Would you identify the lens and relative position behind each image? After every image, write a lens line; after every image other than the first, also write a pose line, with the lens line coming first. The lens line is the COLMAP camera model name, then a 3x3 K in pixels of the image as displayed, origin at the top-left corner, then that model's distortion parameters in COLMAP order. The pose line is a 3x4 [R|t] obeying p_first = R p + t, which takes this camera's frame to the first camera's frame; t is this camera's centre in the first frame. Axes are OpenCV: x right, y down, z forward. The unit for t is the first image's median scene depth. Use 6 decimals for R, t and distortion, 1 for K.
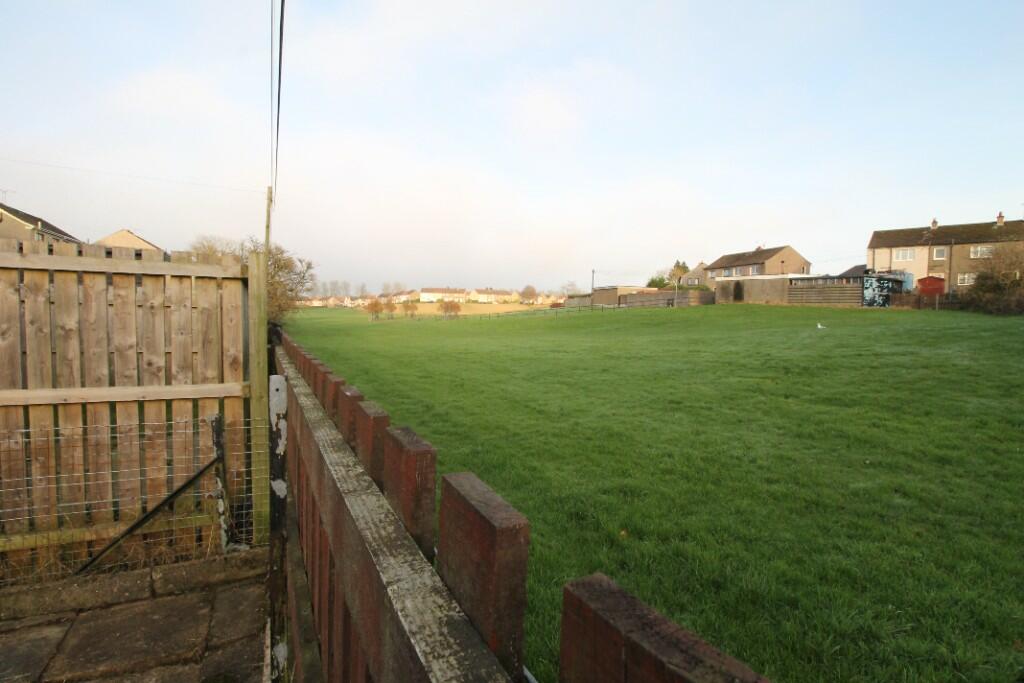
lens RADIAL K [[477.4, 0, 511.2], [0, 477.4, 328.7], [0, 0, 1]] dist [-0.001845, -0.012202]
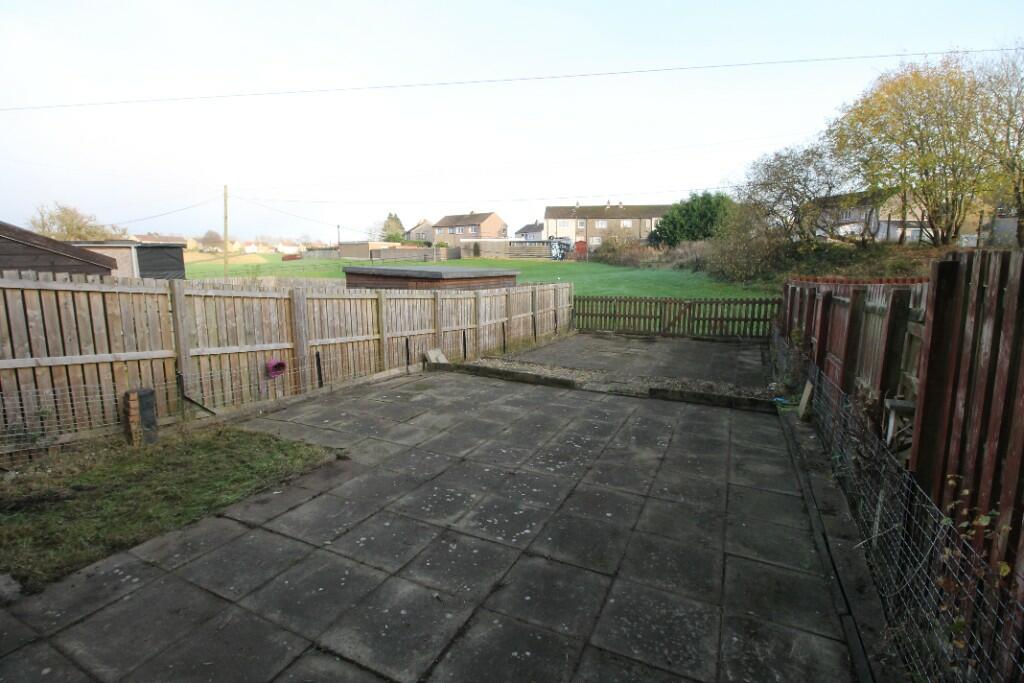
lens RADIAL K [[477.4, 0, 511.2], [0, 477.4, 328.7], [0, 0, 1]] dist [-0.001845, -0.012202]
pose [[0.802725, -0.106324, 0.586795, -0.274599], [0.036987, 0.990960, 0.128959, -0.023931], [-0.595202, -0.081814, 0.799401, -0.187504]]
